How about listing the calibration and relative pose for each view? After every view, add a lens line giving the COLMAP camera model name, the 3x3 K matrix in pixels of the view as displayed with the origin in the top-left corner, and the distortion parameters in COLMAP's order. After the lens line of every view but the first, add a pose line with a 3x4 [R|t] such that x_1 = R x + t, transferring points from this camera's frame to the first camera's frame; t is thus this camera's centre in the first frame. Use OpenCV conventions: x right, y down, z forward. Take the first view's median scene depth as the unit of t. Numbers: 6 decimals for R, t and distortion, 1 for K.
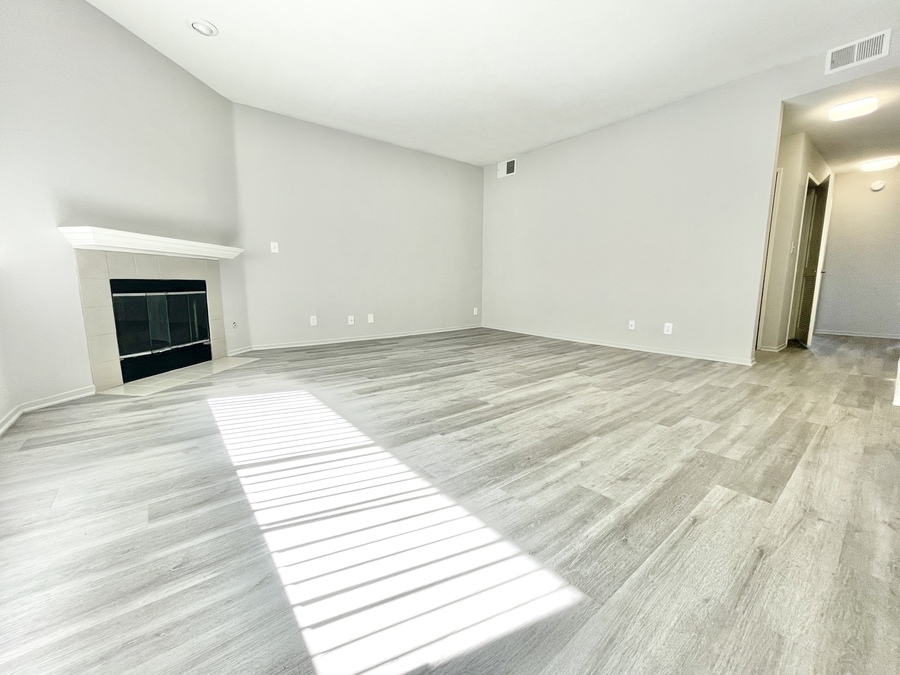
lens RADIAL K [[365.4, 0, 448.7], [0, 365.4, 337.6], [0, 0, 1]] dist [-0.000505, 0.000330]
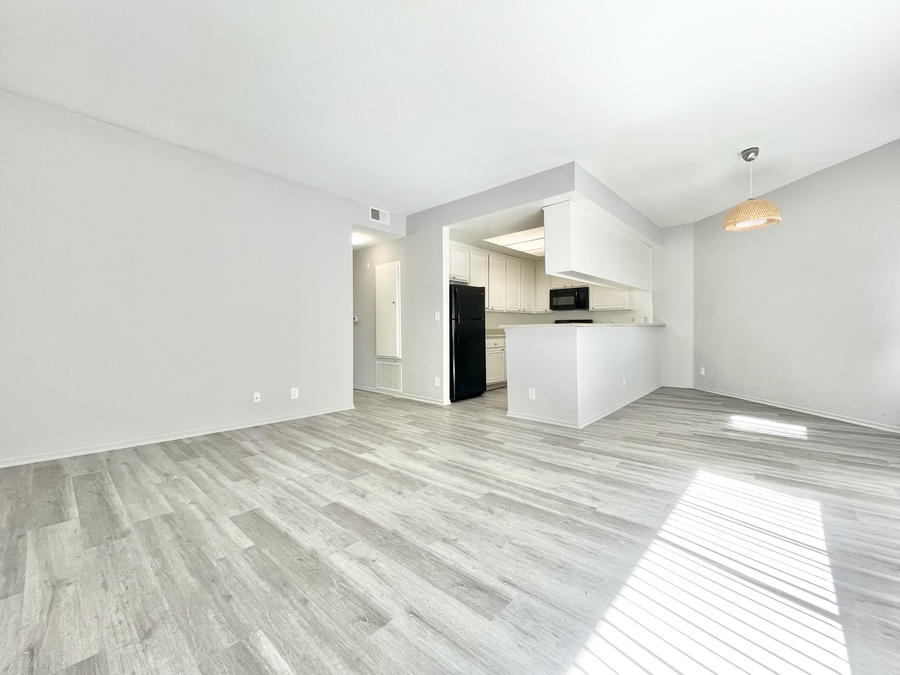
lens RADIAL K [[365.4, 0, 447.6], [0, 365.4, 338.6], [0, 0, 1]] dist [-0.000505, 0.000330]
pose [[-0.158107, -0.017895, 0.987260, -0.880500], [0.143629, 0.988785, 0.040924, -0.291729], [-0.976920, 0.148269, -0.153764, 1.343491]]
